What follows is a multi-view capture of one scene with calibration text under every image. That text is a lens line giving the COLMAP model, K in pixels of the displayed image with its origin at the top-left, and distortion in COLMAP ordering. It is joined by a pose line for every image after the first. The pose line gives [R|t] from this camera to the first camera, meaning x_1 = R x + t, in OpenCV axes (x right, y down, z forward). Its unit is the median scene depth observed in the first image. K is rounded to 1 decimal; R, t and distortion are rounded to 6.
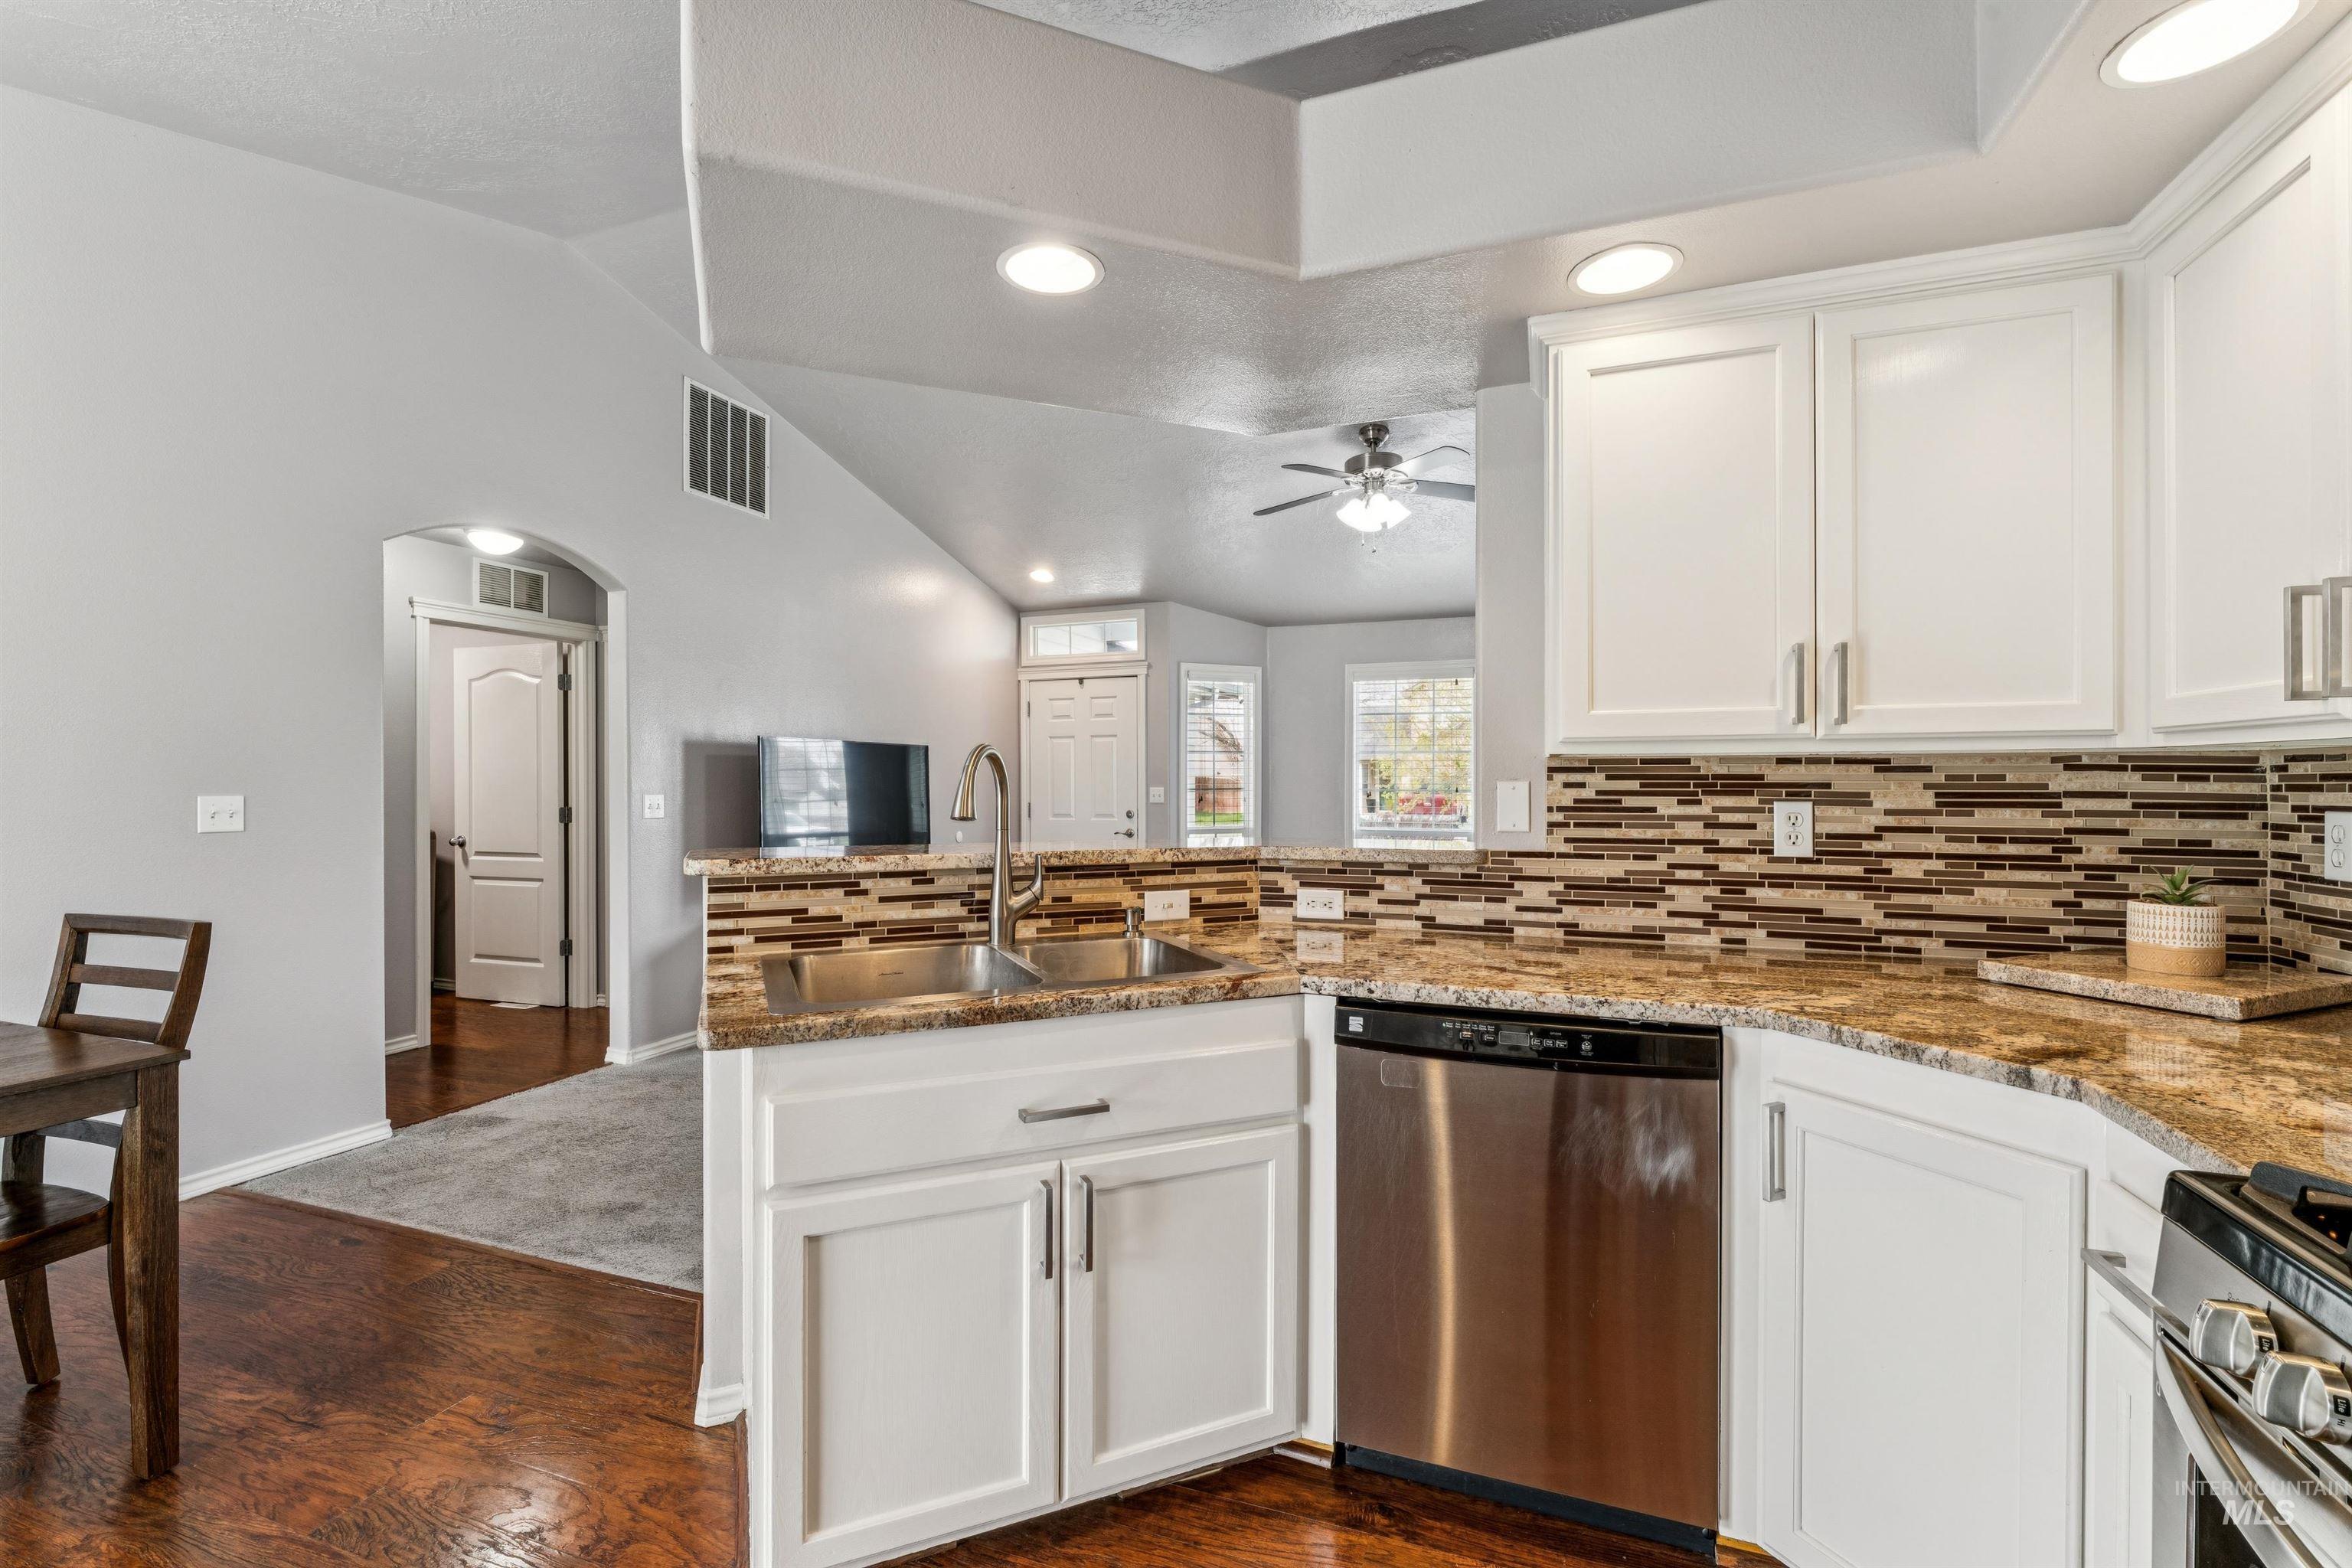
lens RADIAL K [[1010.6, 0, 1239.7], [0, 1010.6, 783.9], [0, 0, 1]] dist [-0.000678, -0.000502]
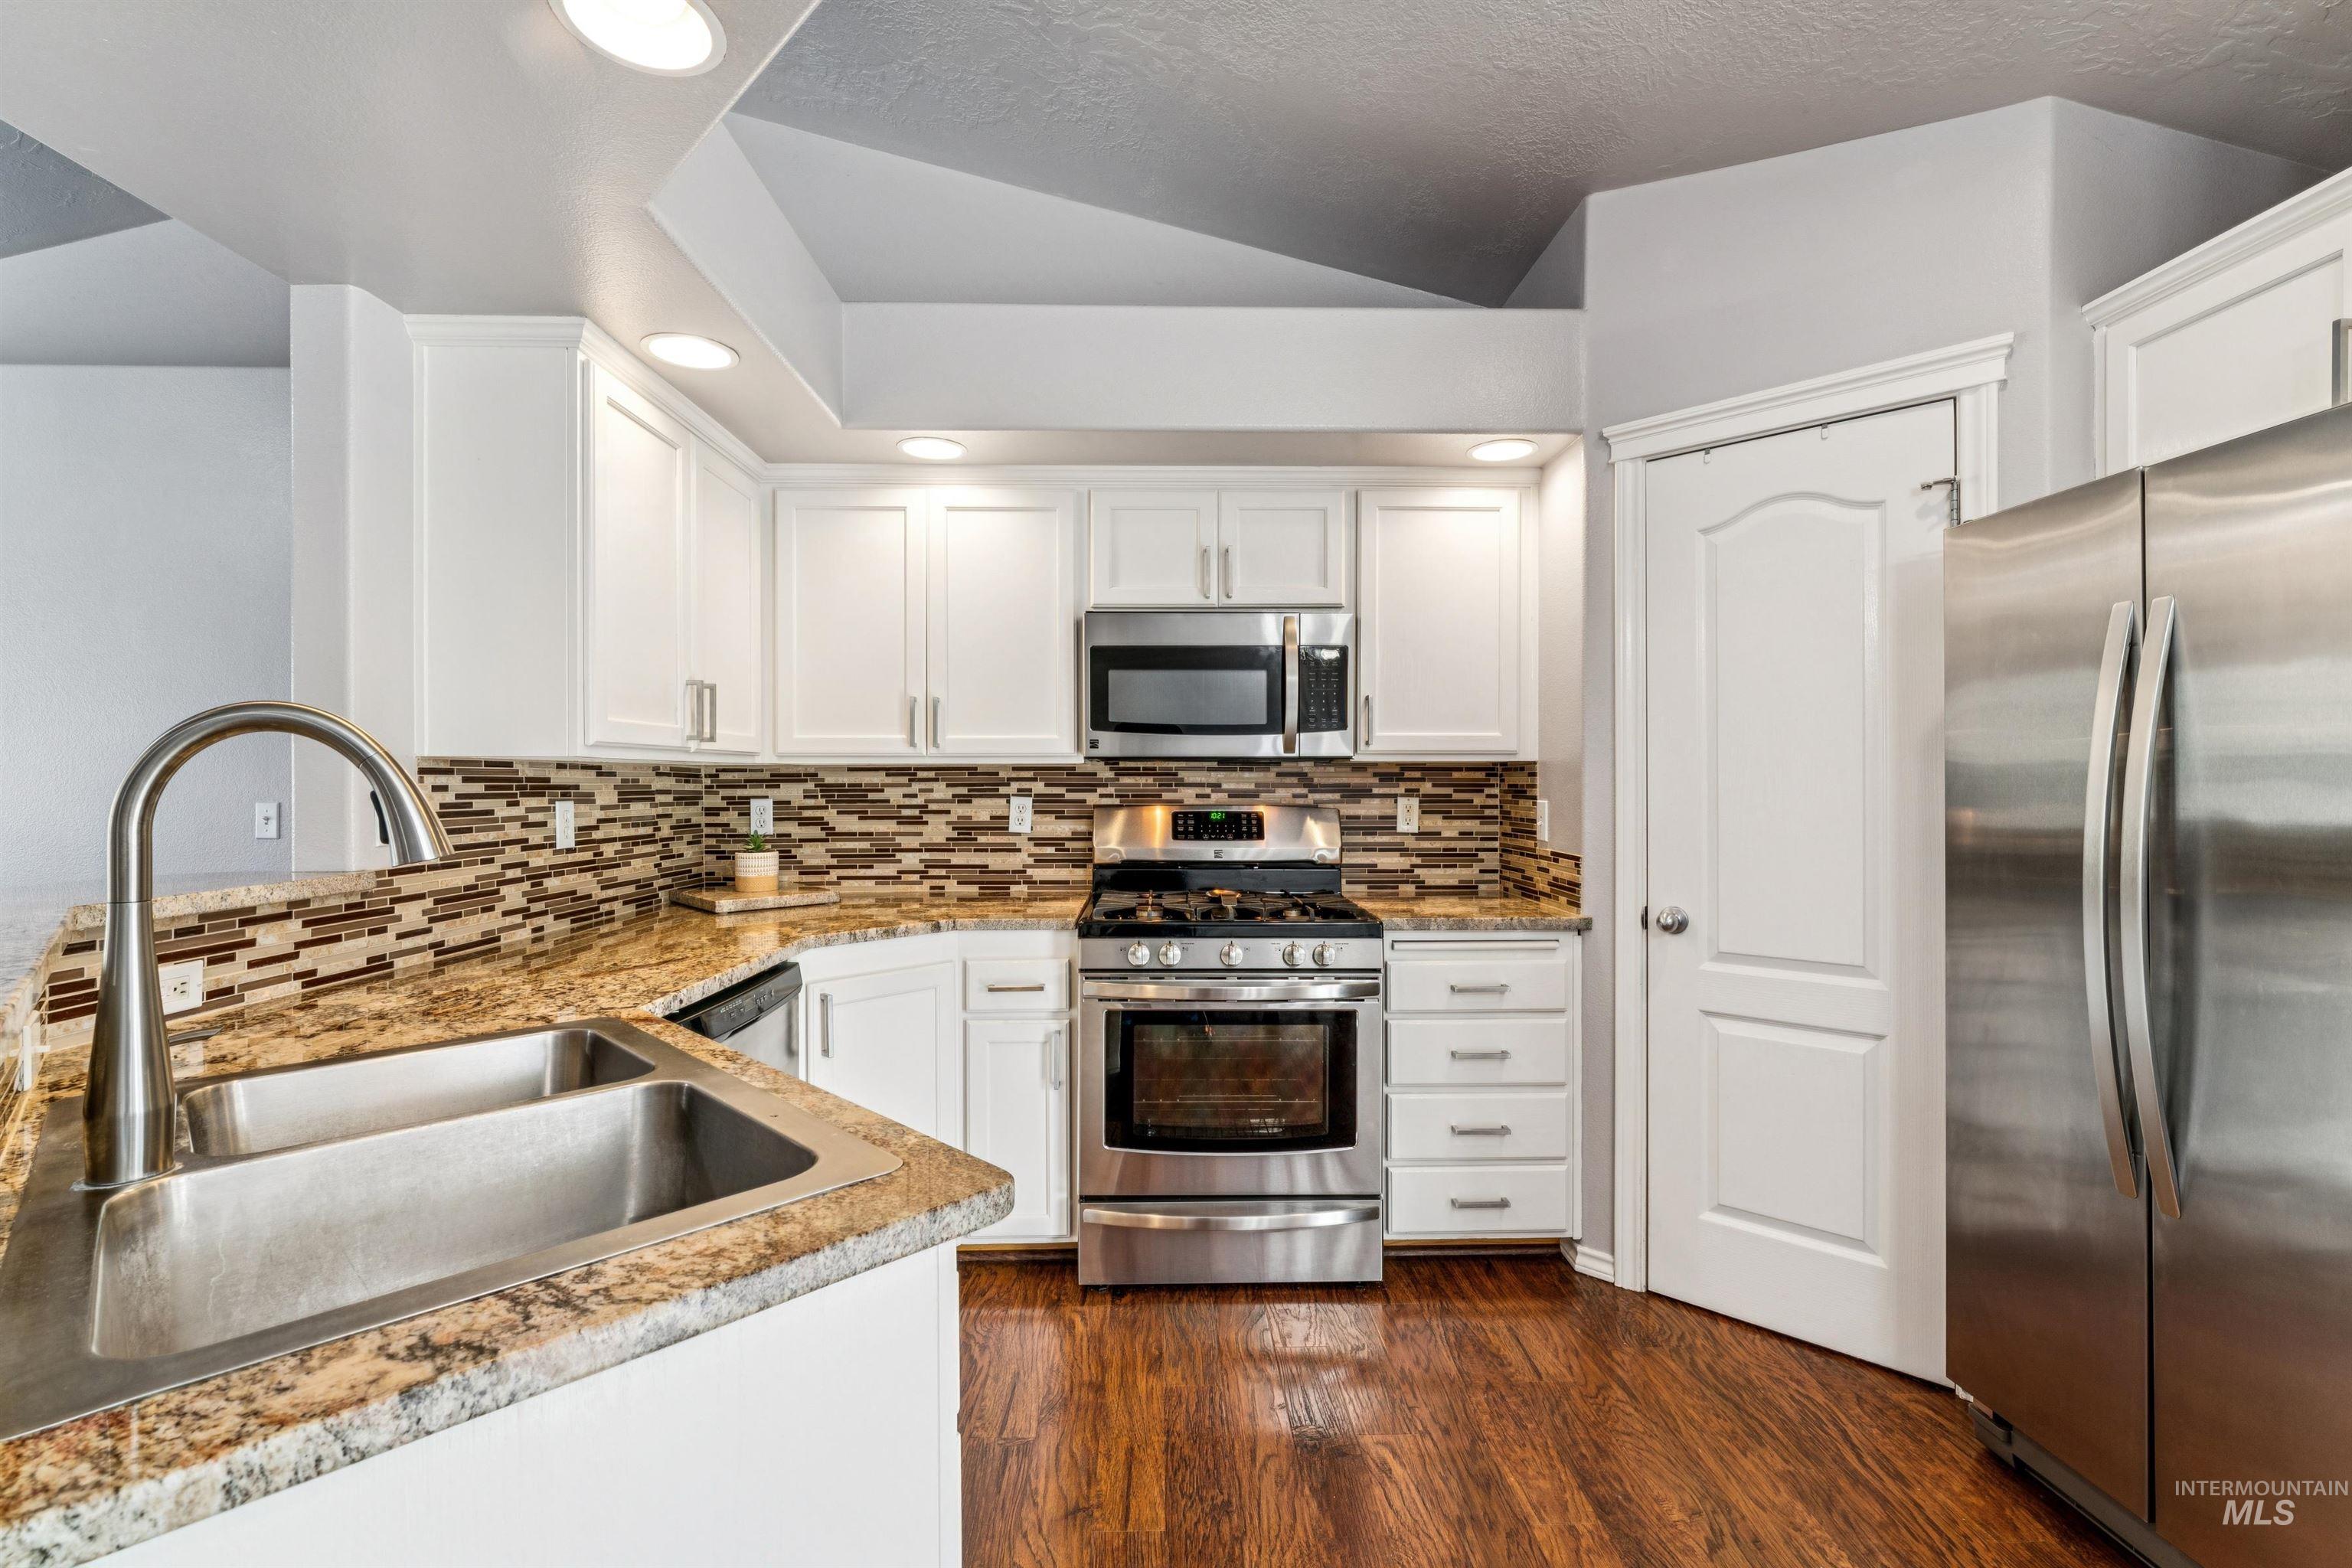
lens RADIAL K [[1010.6, 0, 1187.3], [0, 1010.6, 782.1], [0, 0, 1]] dist [-0.000678, -0.000502]
pose [[-0.338594, -0.001932, 0.940930, -0.443241], [0.002300, 0.999993, 0.002881, -0.003336], [-0.940930, 0.003140, -0.338588, 0.404000]]
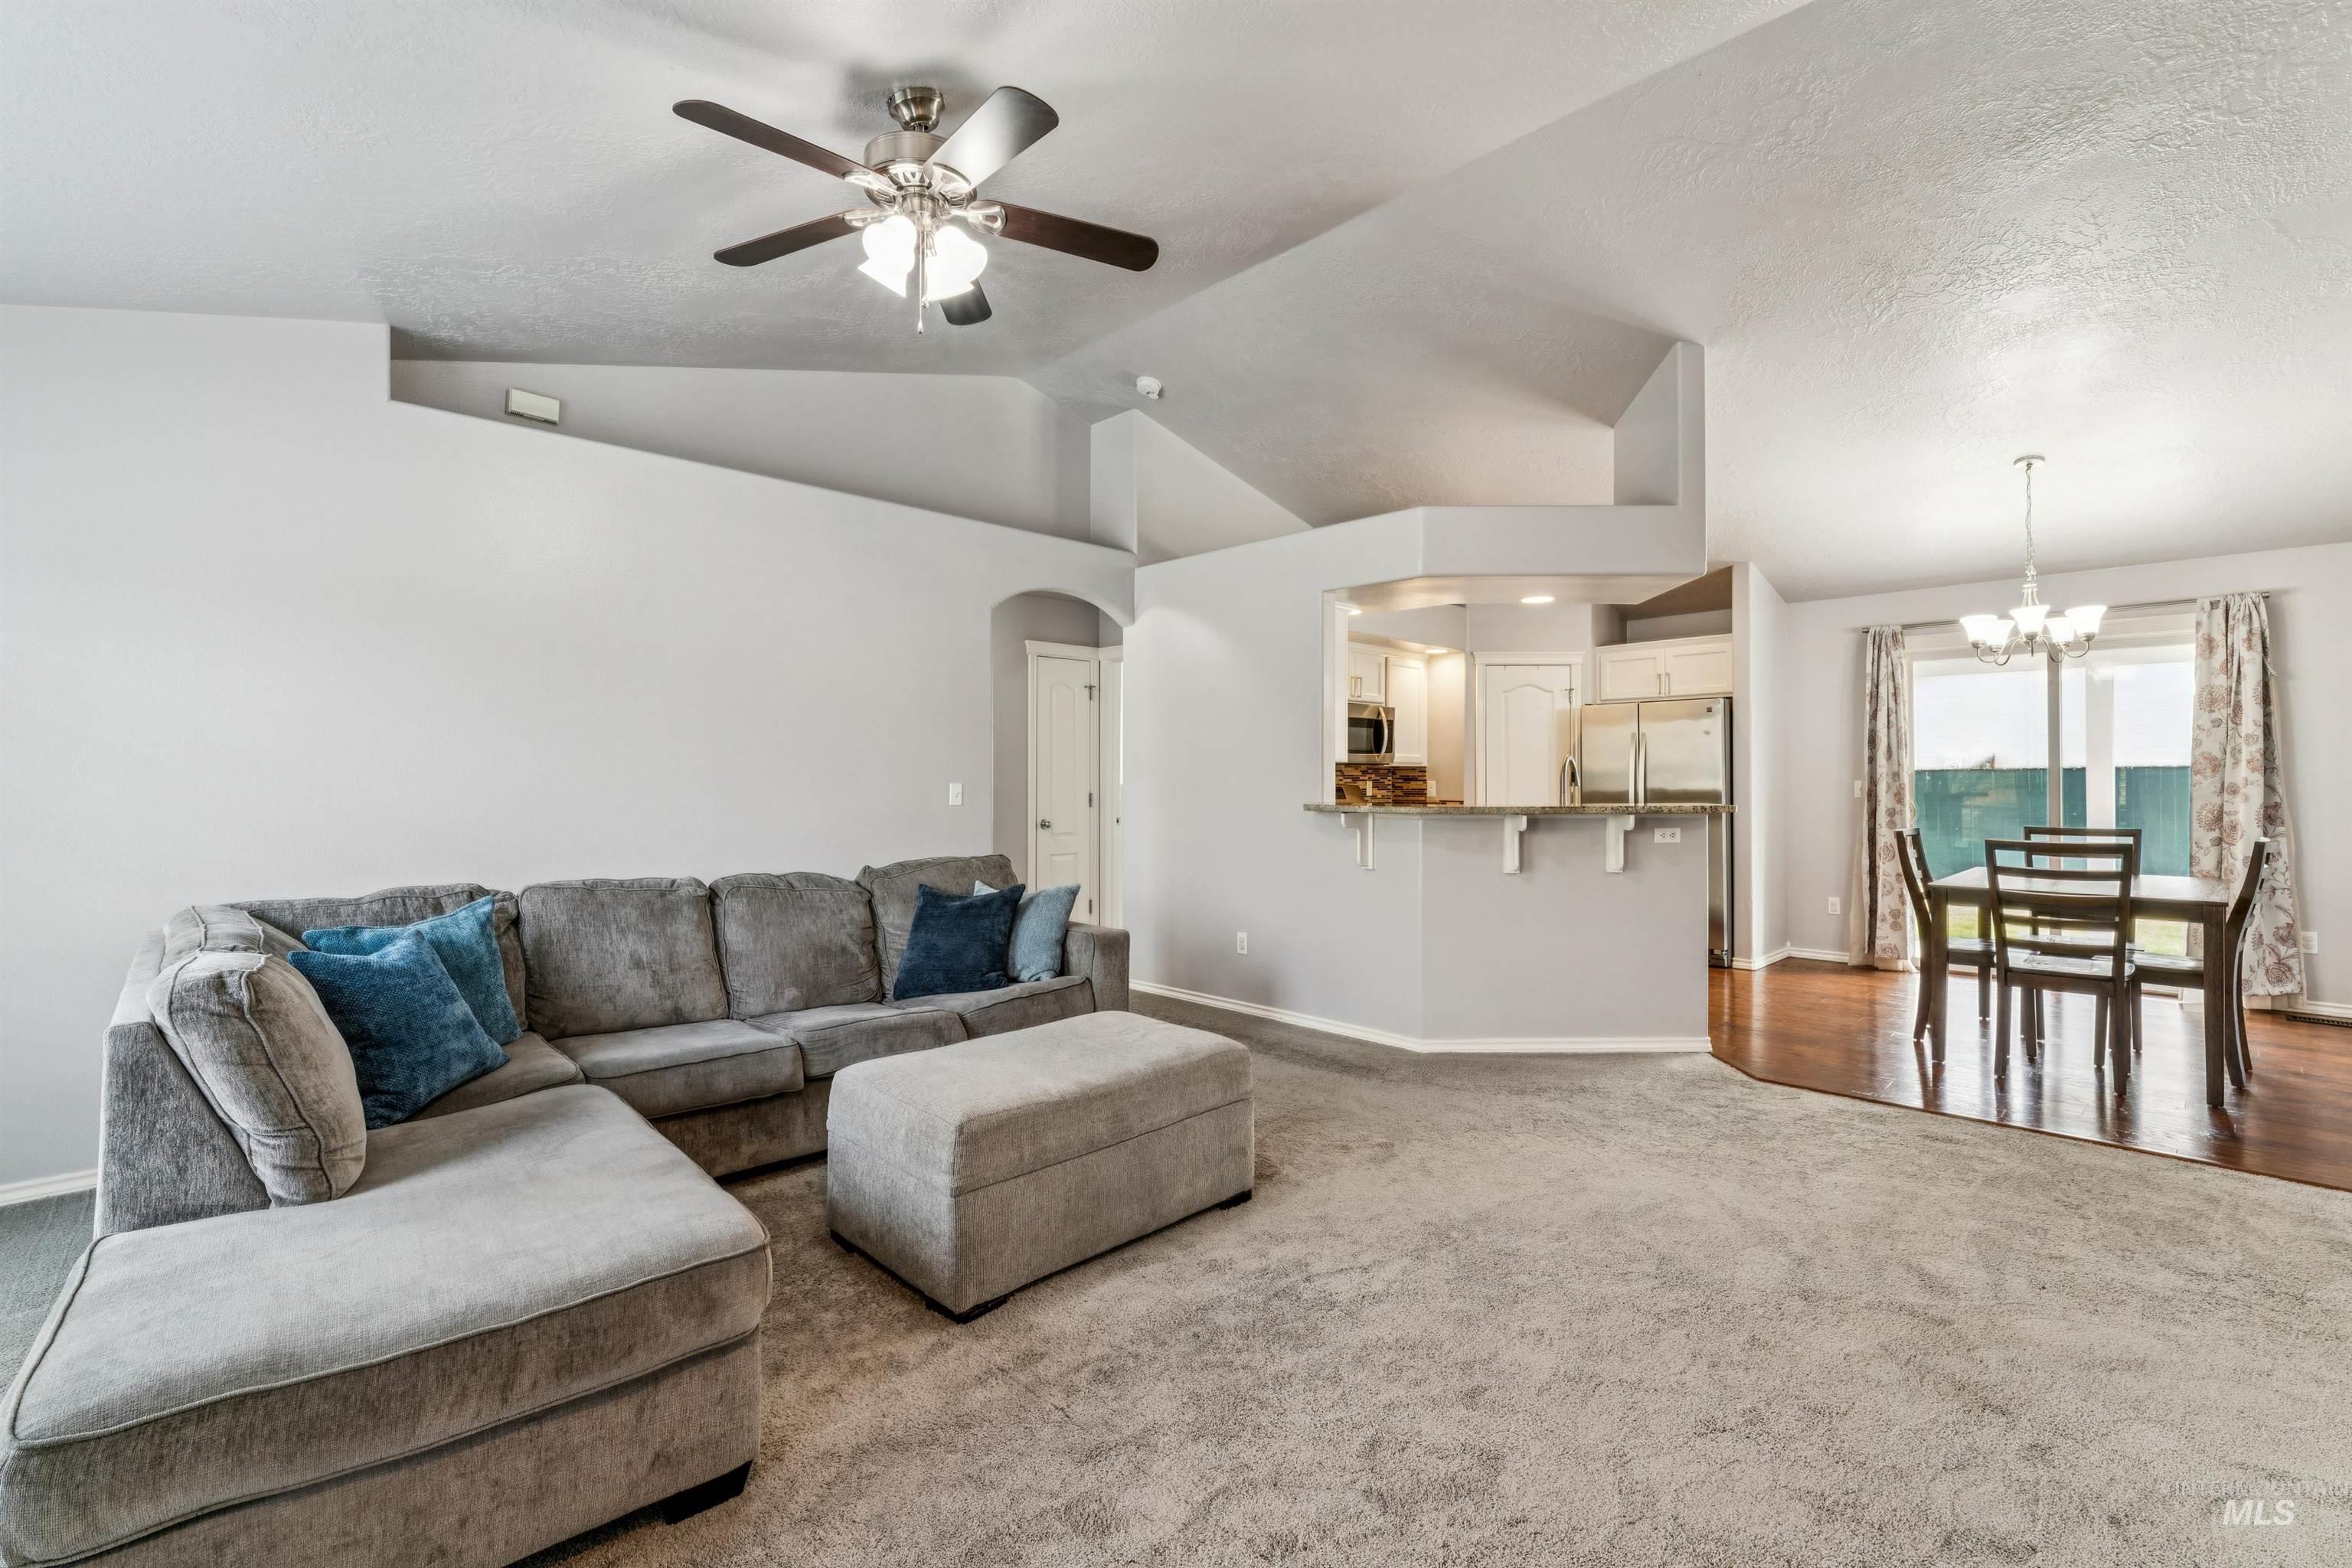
lens RADIAL K [[1010.6, 0, 1199.7], [0, 1010.6, 777.8], [0, 0, 1]] dist [-0.000678, -0.000502]
pose [[-0.880362, -0.000574, 0.474302, -0.357149], [0.000564, 0.999997, 0.002258, 0.002195], [-0.474302, 0.002256, -0.880359, 1.957352]]
